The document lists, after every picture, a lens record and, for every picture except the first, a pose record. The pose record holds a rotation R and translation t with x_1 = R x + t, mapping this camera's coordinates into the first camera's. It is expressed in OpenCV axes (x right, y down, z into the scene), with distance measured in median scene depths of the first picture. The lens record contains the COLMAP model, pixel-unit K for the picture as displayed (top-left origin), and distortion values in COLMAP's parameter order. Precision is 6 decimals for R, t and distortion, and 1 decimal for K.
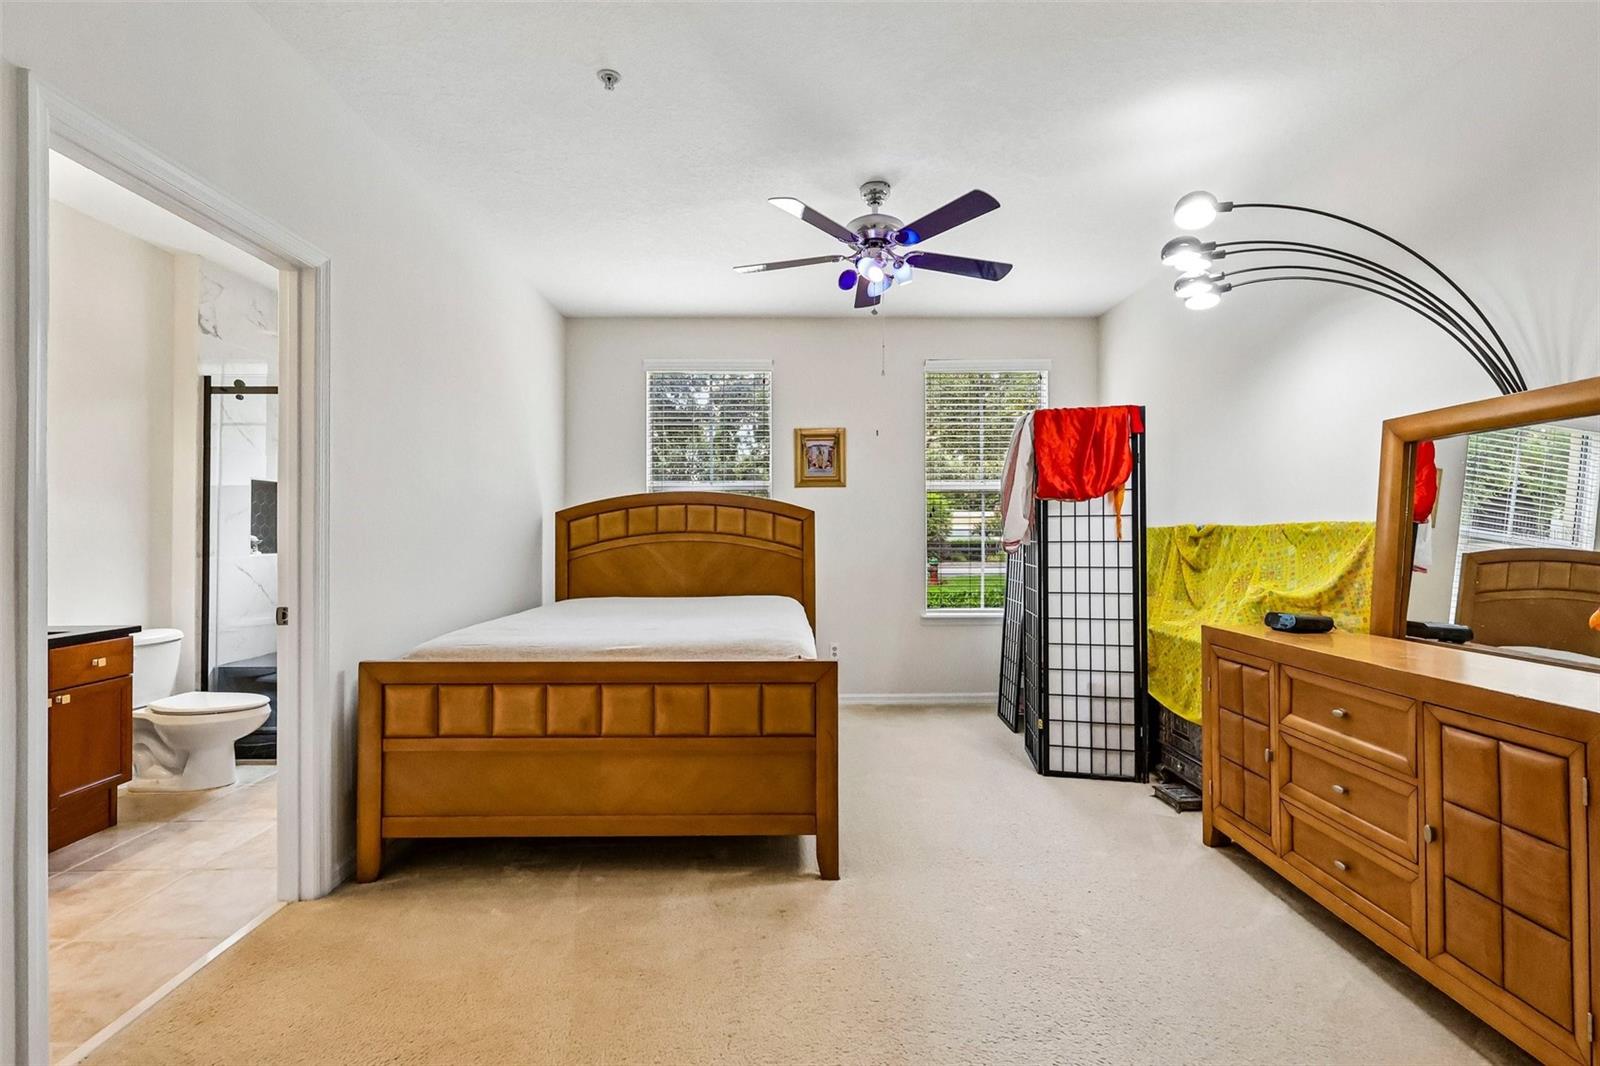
lens RADIAL K [[743.9, 0, 805.4], [0, 743.9, 532.3], [0, 0, 1]] dist [0.005165, 0.000377]
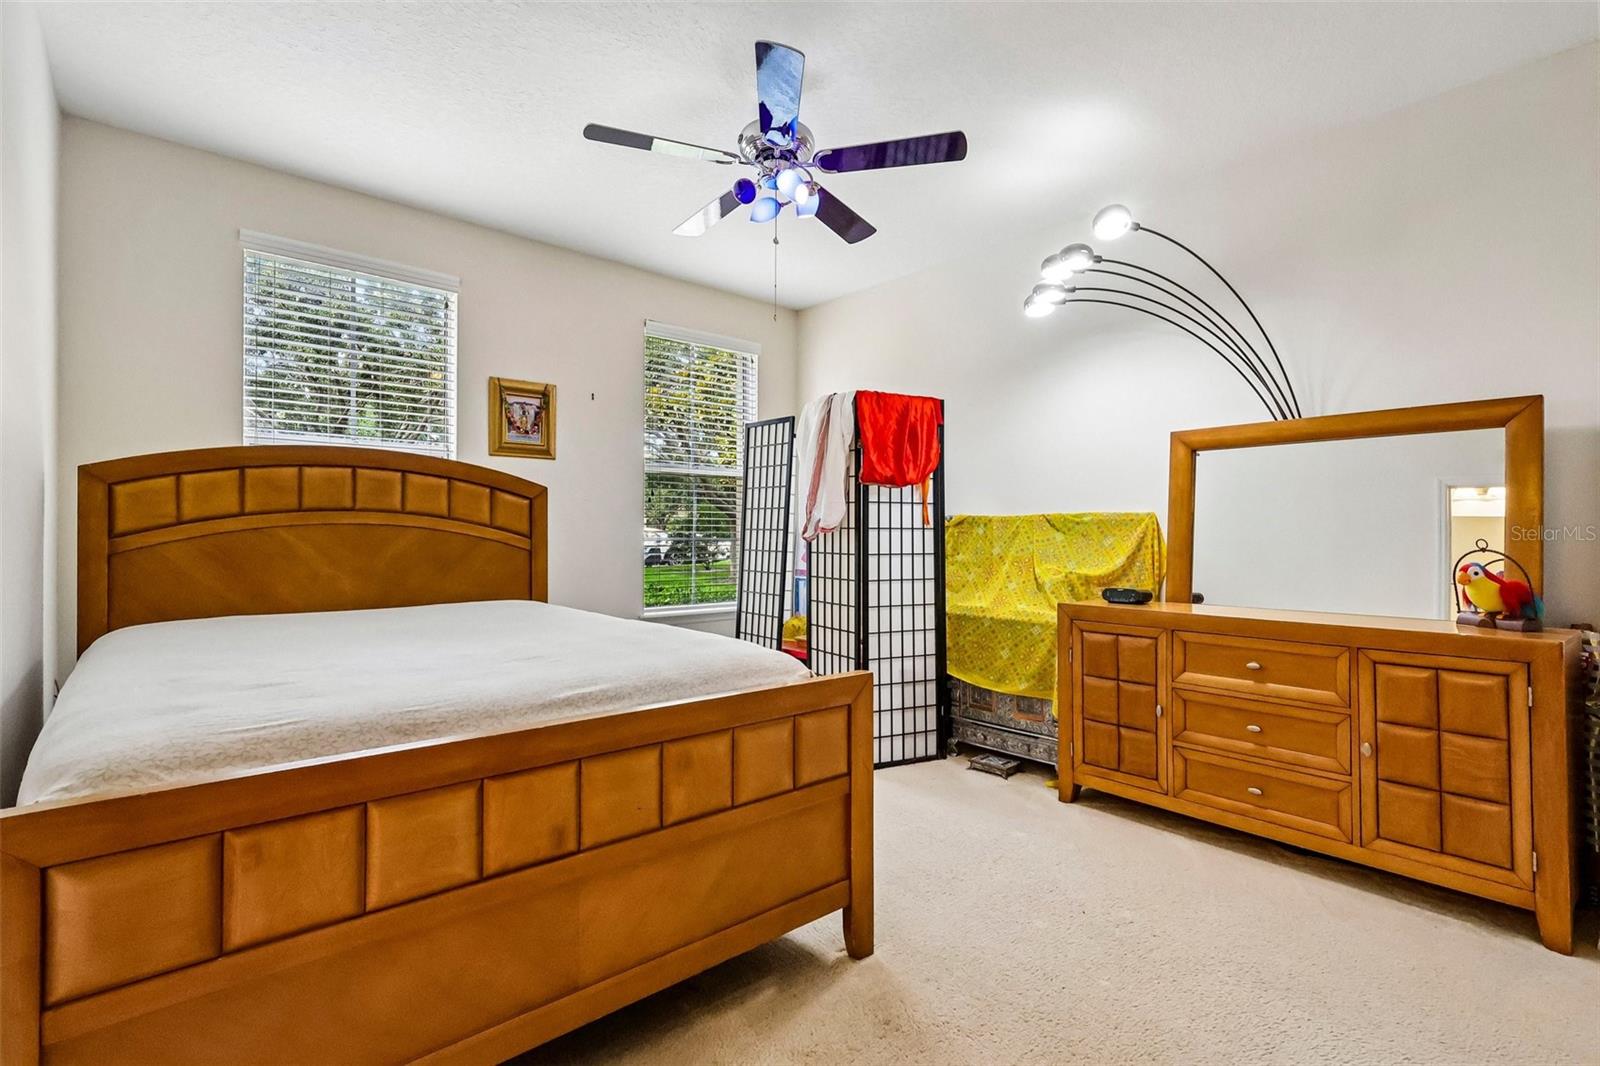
lens RADIAL K [[743.9, 0, 799.1], [0, 743.9, 532.7], [0, 0, 1]] dist [0.005165, 0.000377]
pose [[0.759341, 0.008735, 0.650634, -0.382498], [-0.011224, 0.999937, -0.000326, 0.020514], [-0.650596, -0.007055, 0.759391, 0.335869]]
